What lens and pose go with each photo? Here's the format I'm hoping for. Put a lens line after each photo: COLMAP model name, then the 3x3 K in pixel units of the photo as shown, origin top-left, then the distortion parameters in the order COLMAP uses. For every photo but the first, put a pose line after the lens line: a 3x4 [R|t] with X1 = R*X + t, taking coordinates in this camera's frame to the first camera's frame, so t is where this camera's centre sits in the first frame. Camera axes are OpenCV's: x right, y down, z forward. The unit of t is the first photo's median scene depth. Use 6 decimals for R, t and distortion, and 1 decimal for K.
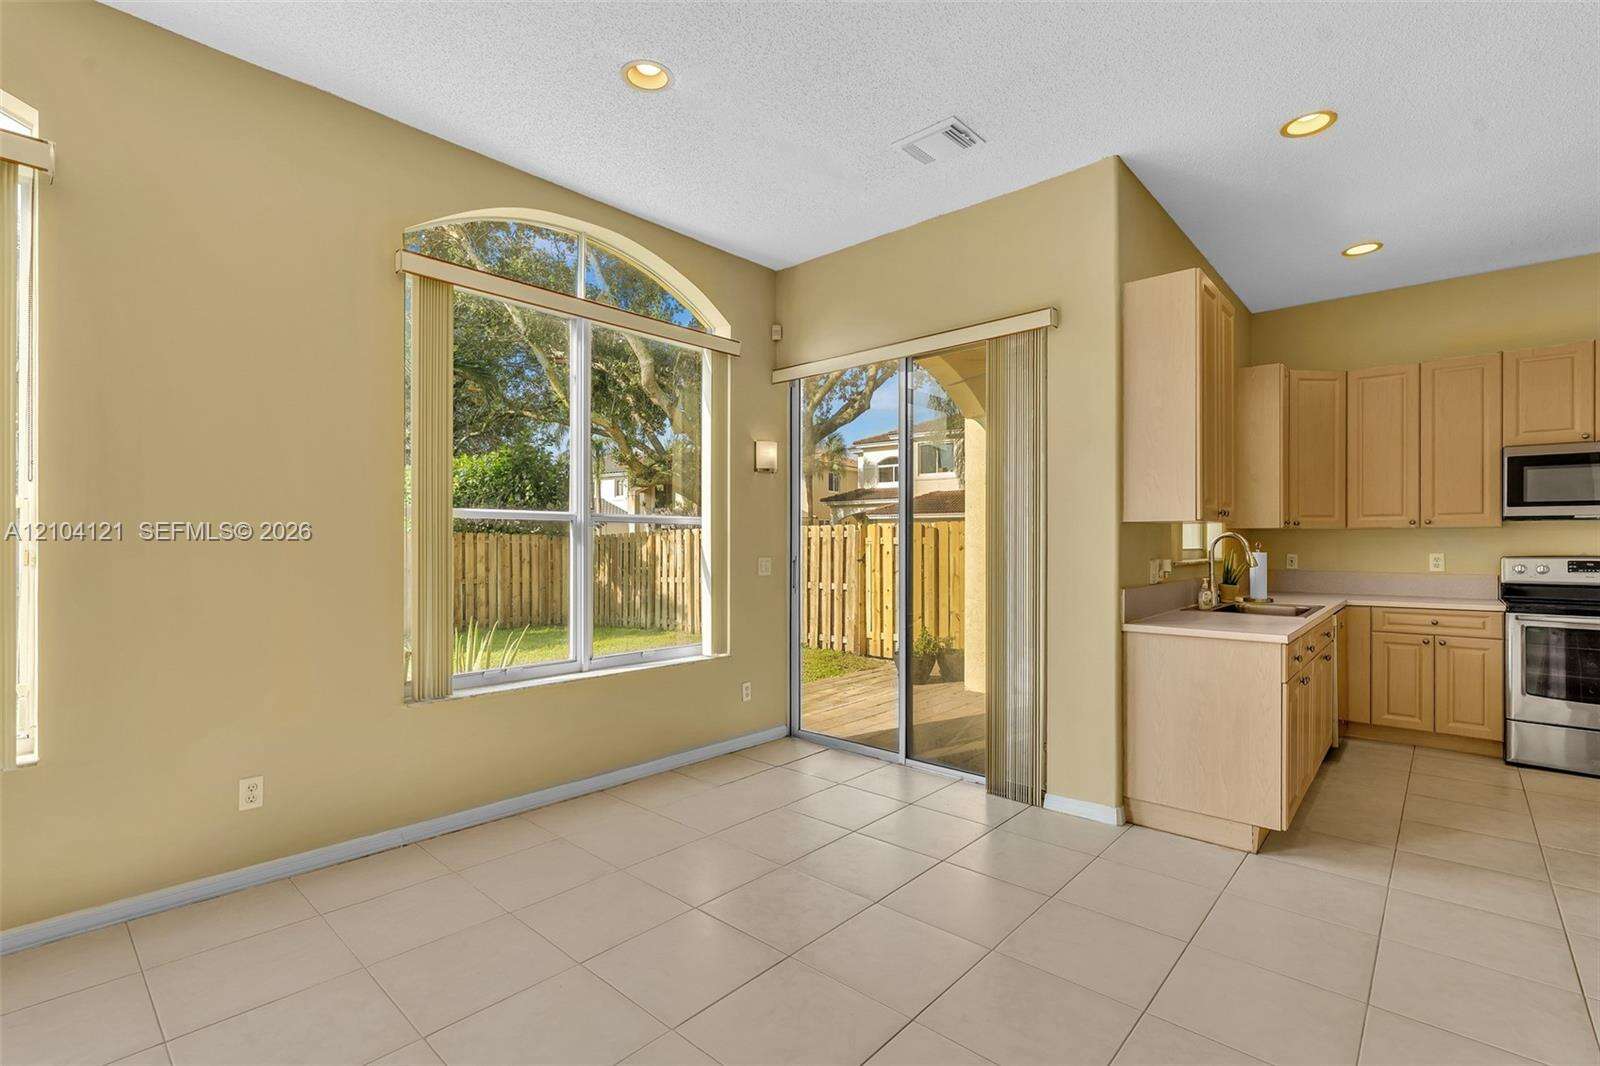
lens RADIAL K [[726.0, 0, 802.0], [0, 726.0, 540.0], [0, 0, 1]] dist [-0.004820, -0.000333]
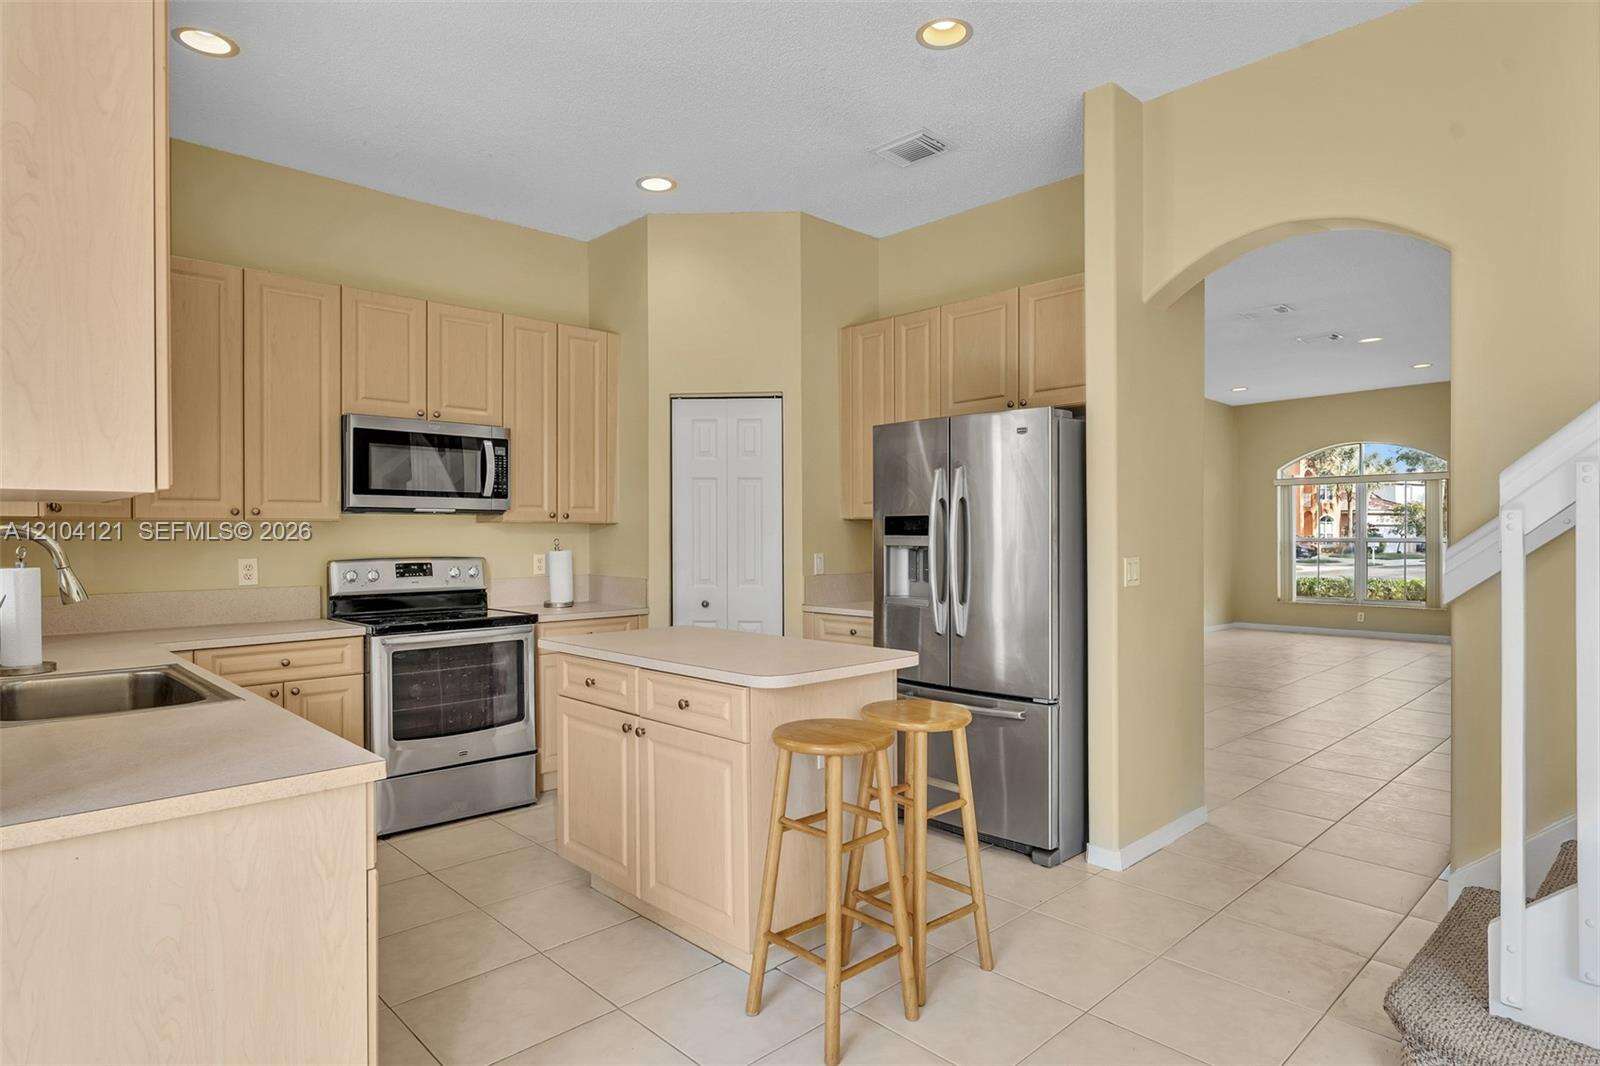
lens RADIAL K [[897.7, 0, 791.8], [0, 897.7, 530.8], [0, 0, 1]] dist [-0.012118, 0.004074]
pose [[0.077654, 0.002624, 0.996977, 0.089332], [0.002384, 0.999993, -0.002818, -0.004310], [-0.996978, 0.002596, 0.077647, 0.475777]]
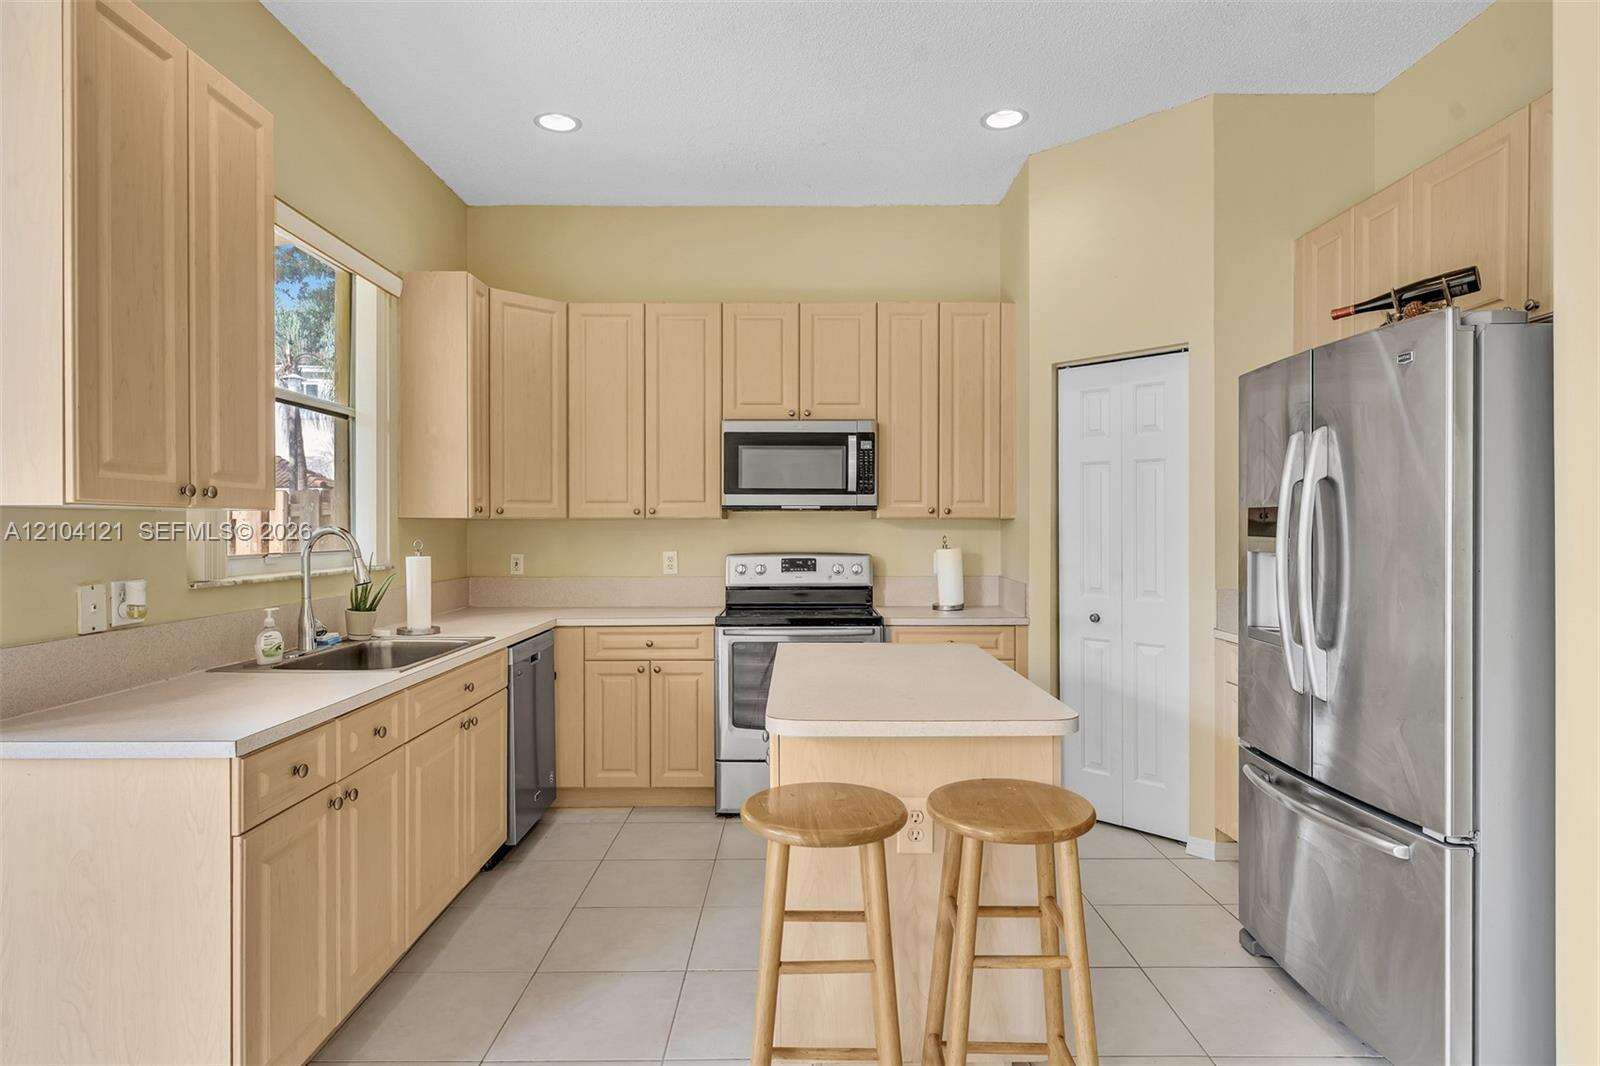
lens RADIAL K [[897.7, 0, 795.8], [0, 897.7, 526.0], [0, 0, 1]] dist [-0.012118, 0.004074]
pose [[0.750504, -0.000569, 0.660865, 0.370944], [0.001444, 0.999999, -0.000779, -0.008934], [-0.660864, 0.001539, 0.750504, 0.191226]]
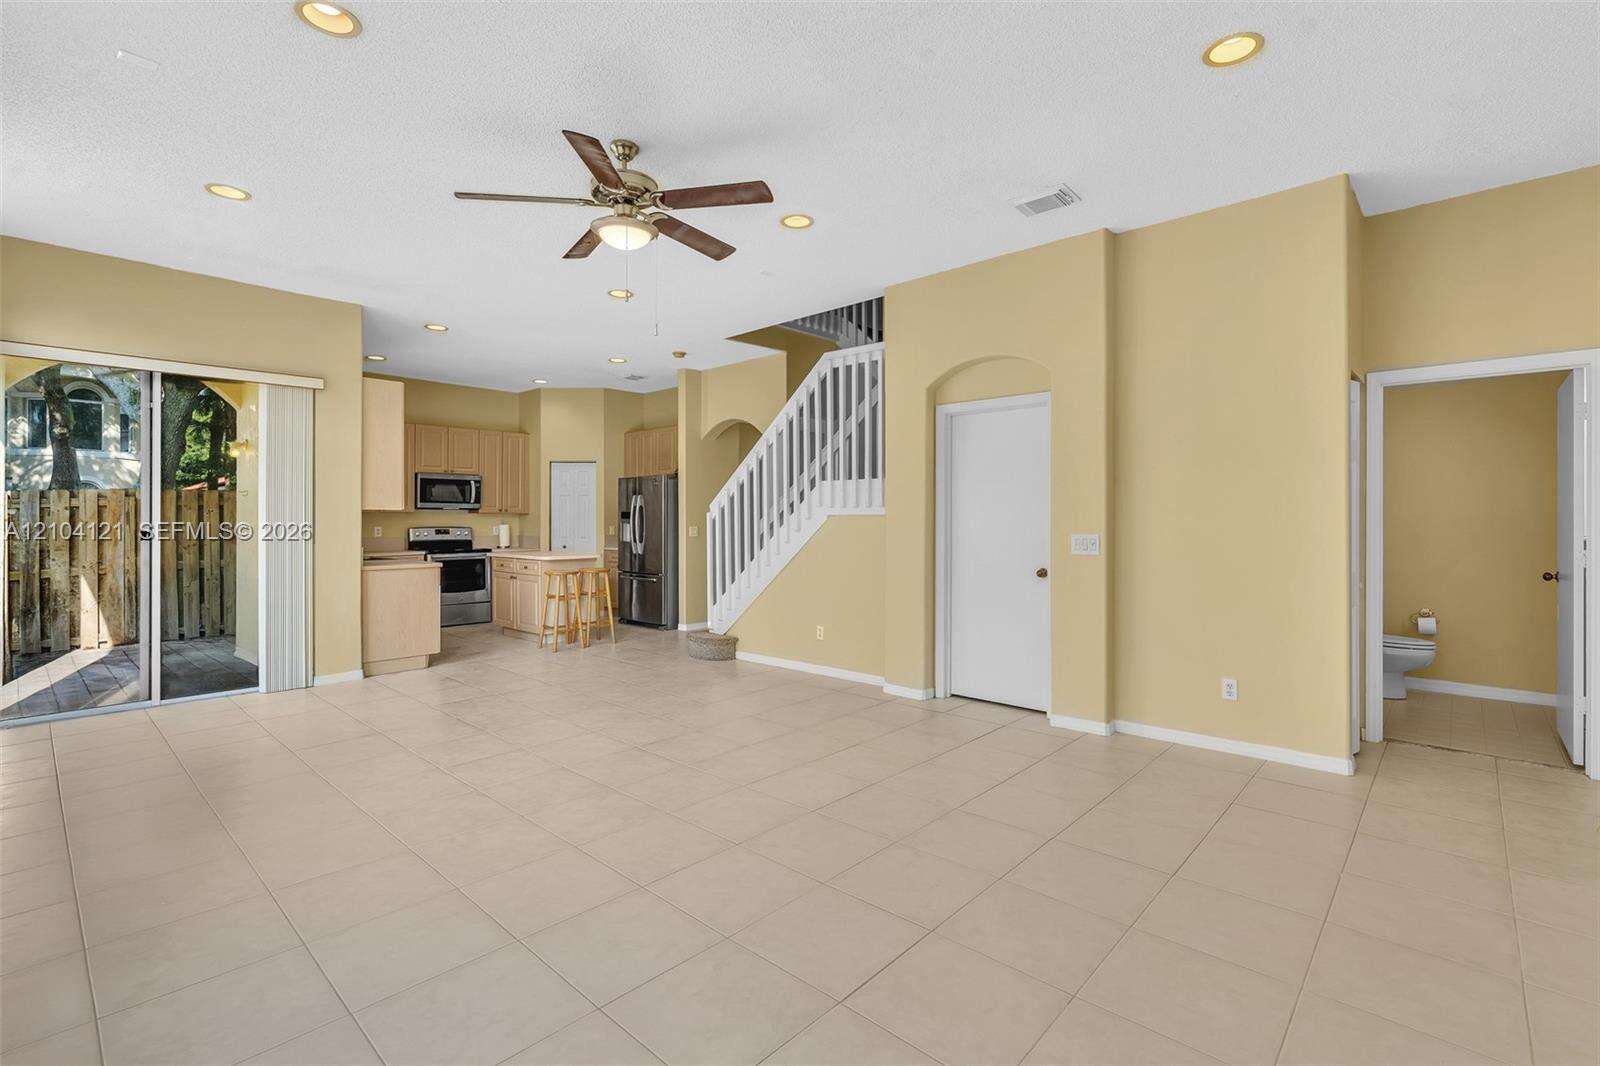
lens RADIAL K [[726.0, 0, 795.8], [0, 726.0, 520.1], [0, 0, 1]] dist [-0.004820, -0.000333]
pose [[0.017527, -0.002325, 0.999844, -1.007053], [-0.003045, 0.999993, 0.002379, -0.005347], [-0.999842, -0.003086, 0.017520, -0.074987]]
